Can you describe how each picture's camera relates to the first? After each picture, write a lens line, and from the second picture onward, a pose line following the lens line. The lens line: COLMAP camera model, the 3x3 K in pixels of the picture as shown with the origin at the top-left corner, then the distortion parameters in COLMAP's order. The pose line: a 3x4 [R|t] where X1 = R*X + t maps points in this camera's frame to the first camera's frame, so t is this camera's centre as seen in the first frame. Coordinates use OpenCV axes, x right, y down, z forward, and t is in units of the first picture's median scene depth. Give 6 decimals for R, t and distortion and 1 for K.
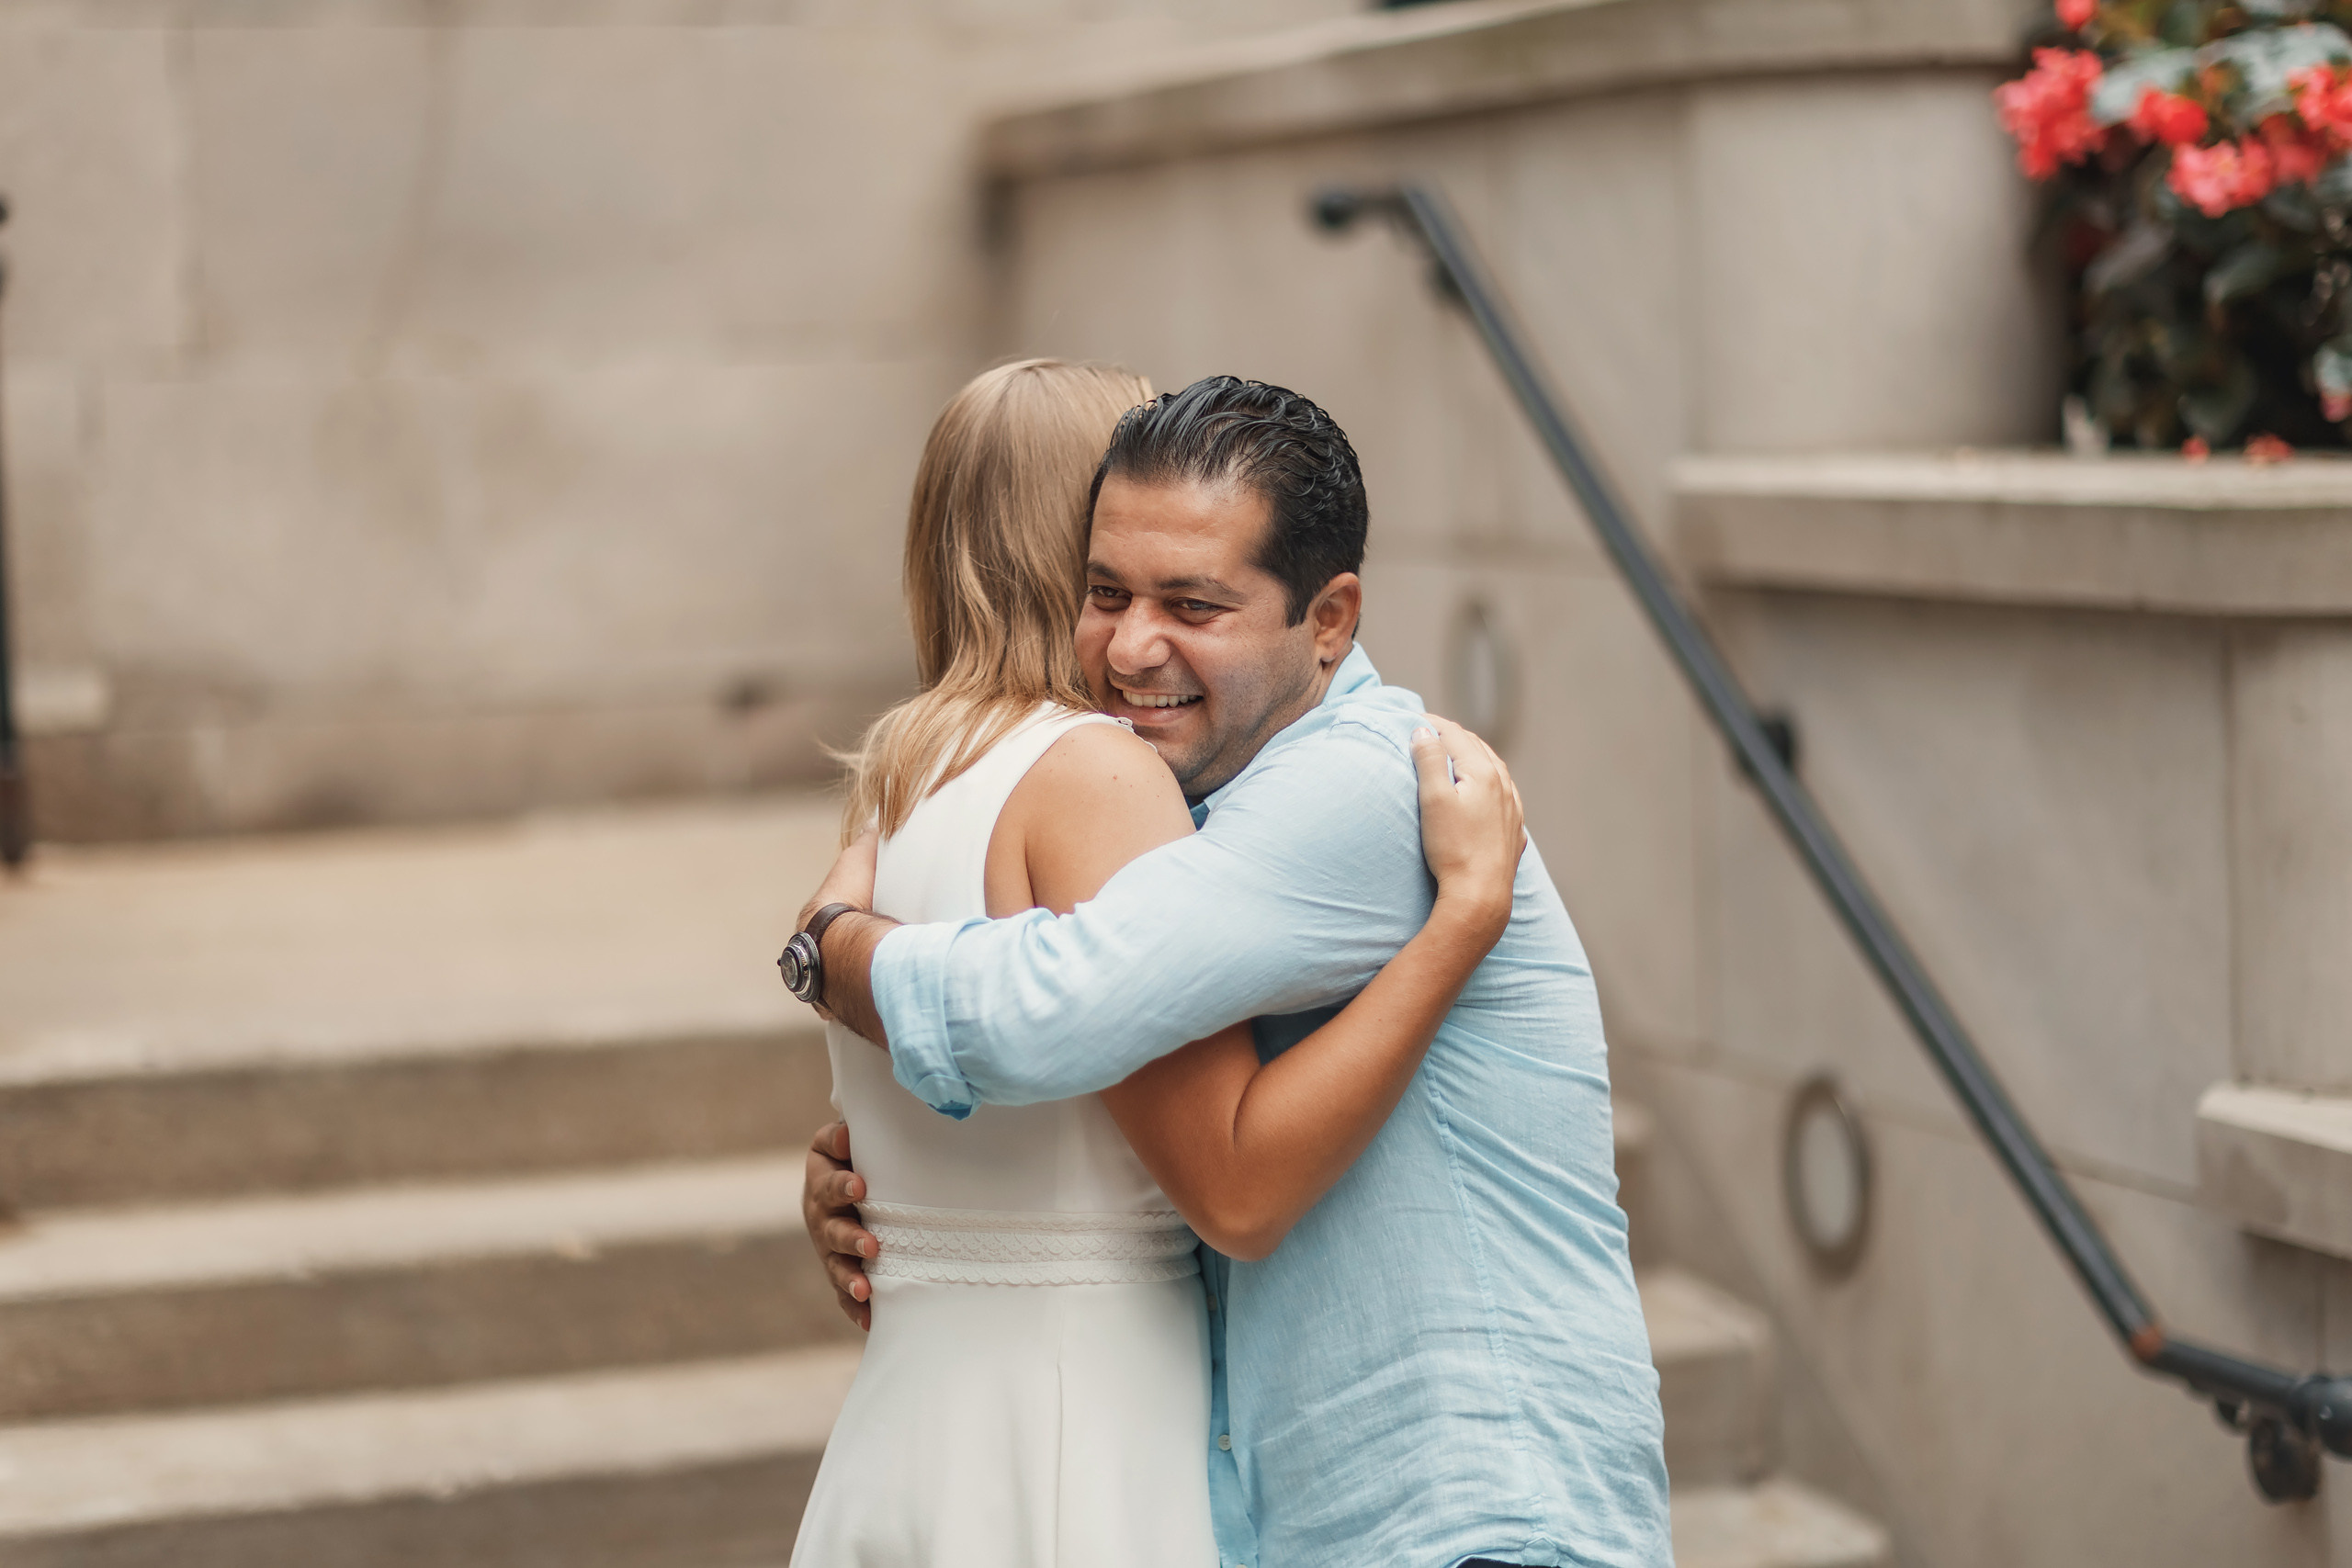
lens RADIAL K [[5511.7, 0, 1175.2], [0, 5511.7, 728.5], [0, 0, 1]] dist [0.020591, 0.130145]
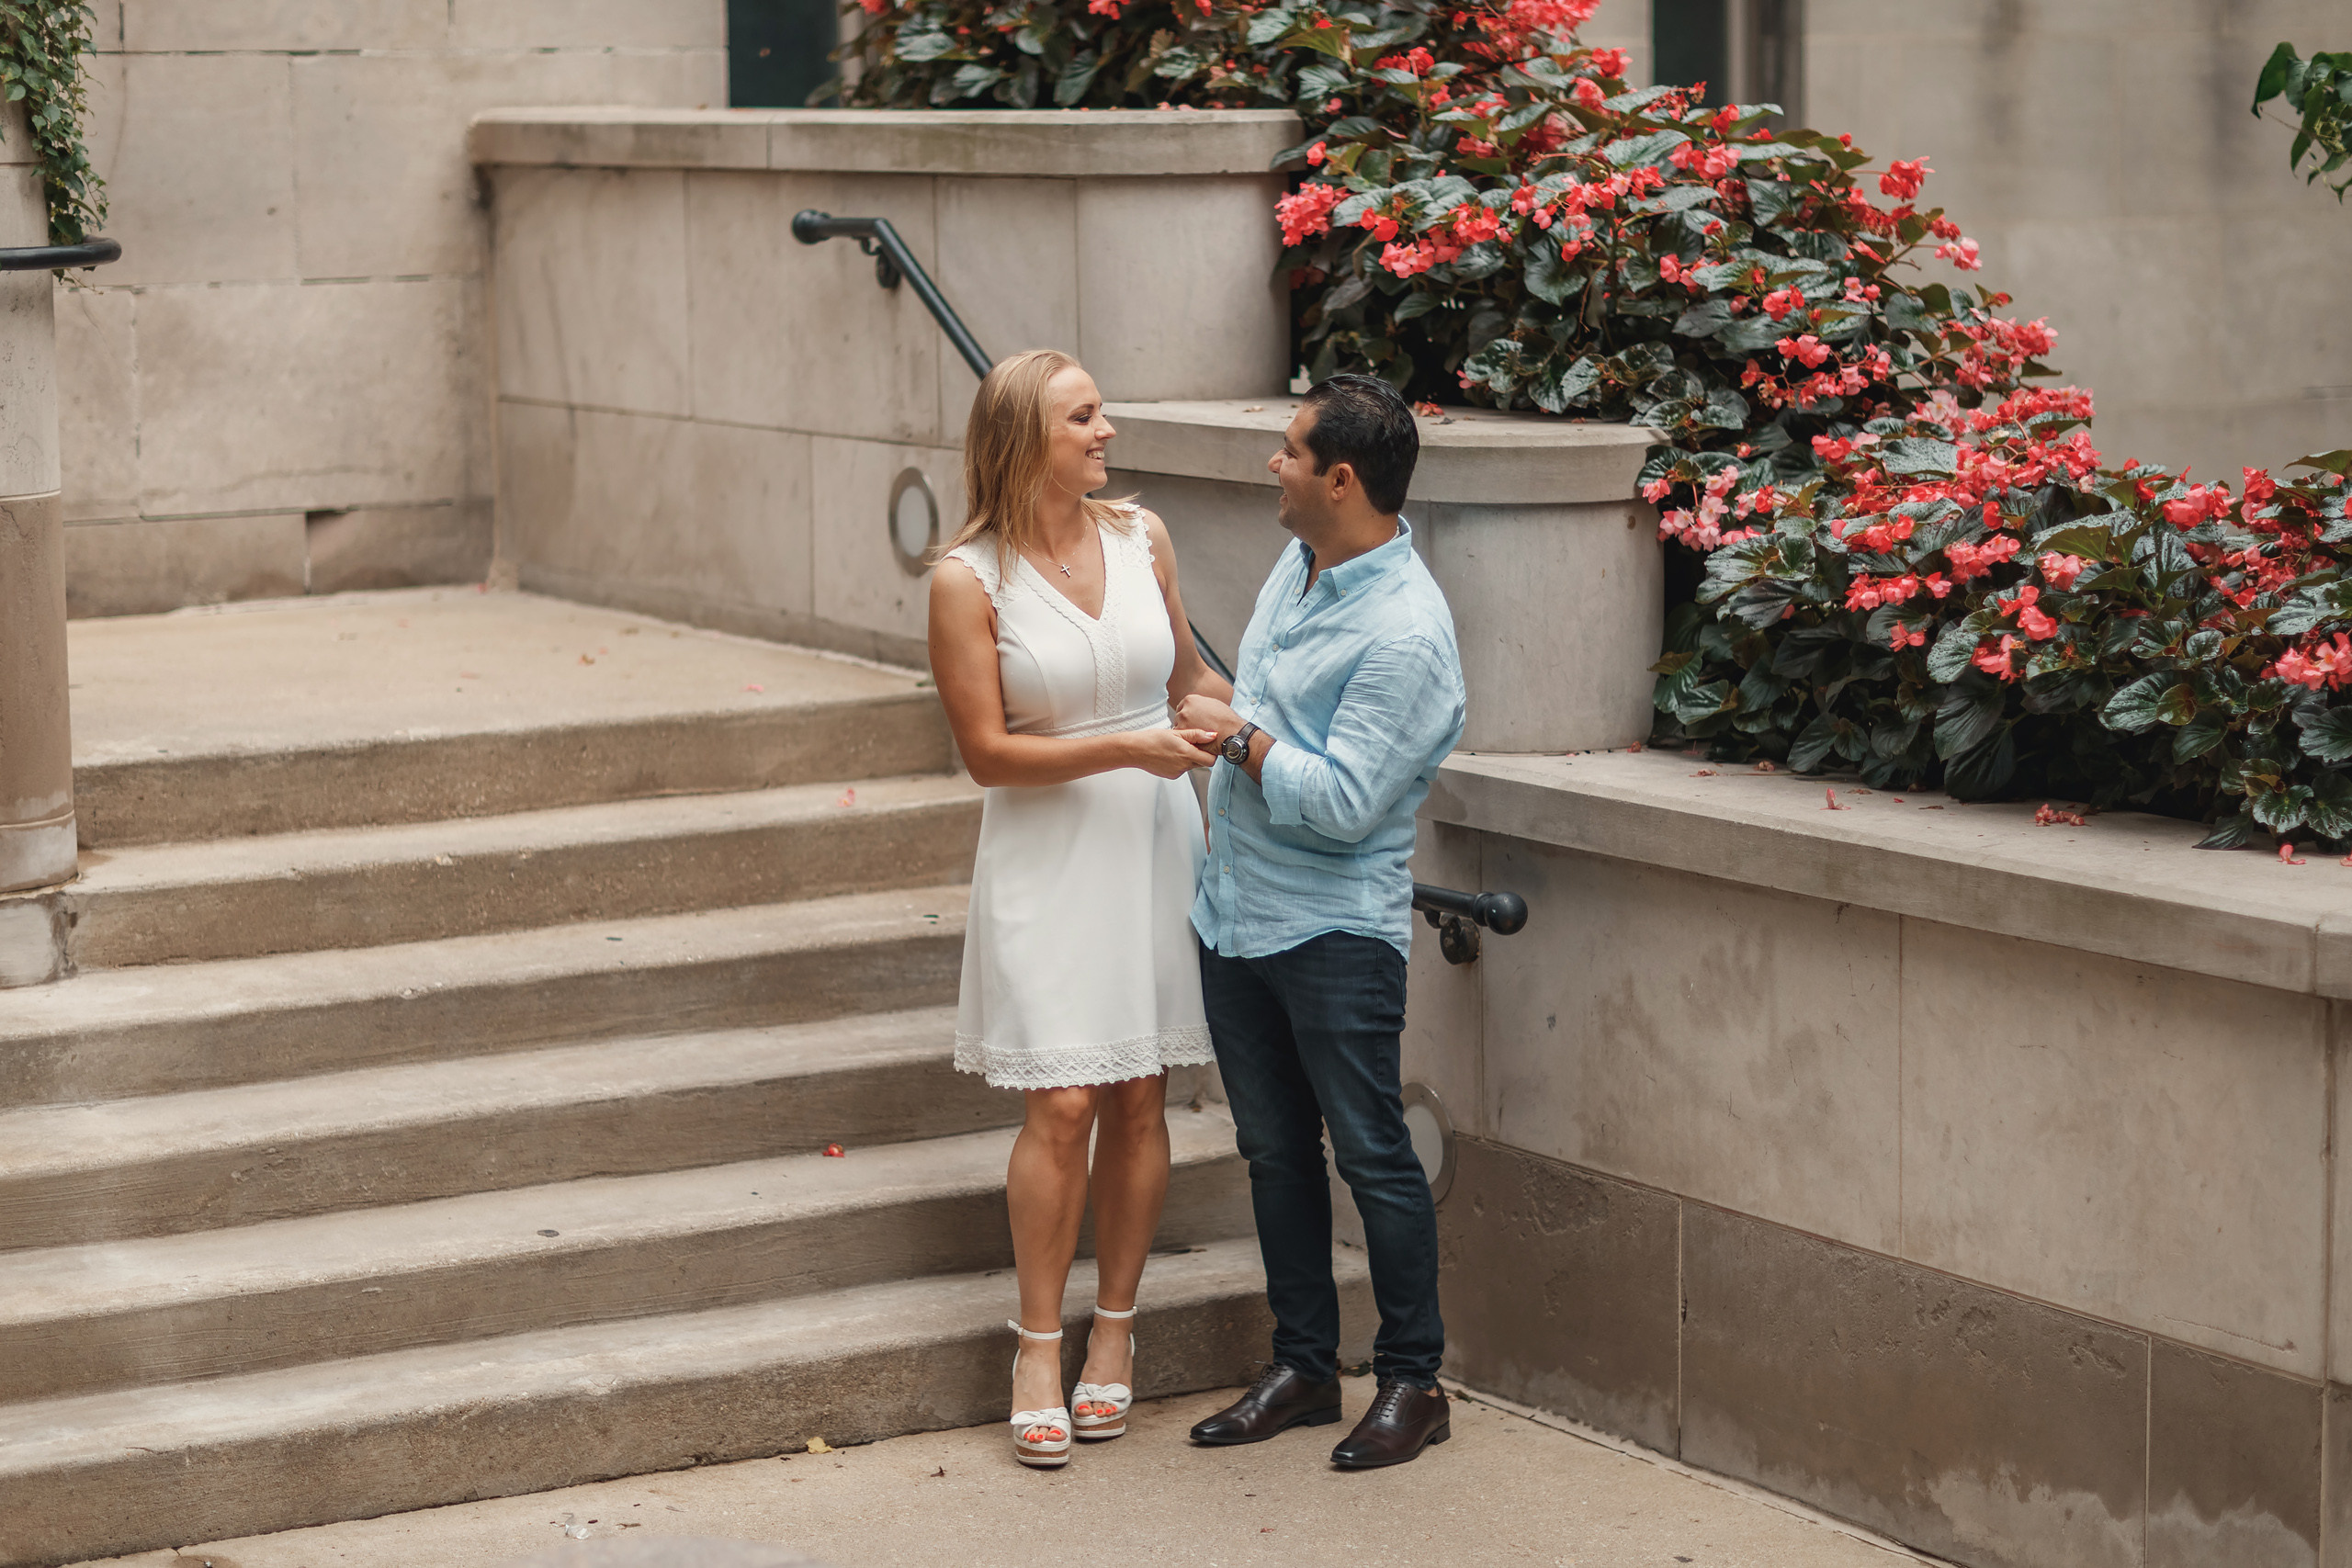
lens RADIAL K [[5558.9, 0, 1176.0], [0, 5558.9, 733.9], [0, 0, 1]] dist [-0.004873, 0.579041]
pose [[0.973356, -0.006681, 0.229201, -0.290588], [-0.003548, 0.999017, 0.044188, -0.022151], [-0.229271, -0.043824, 0.972376, -0.737453]]
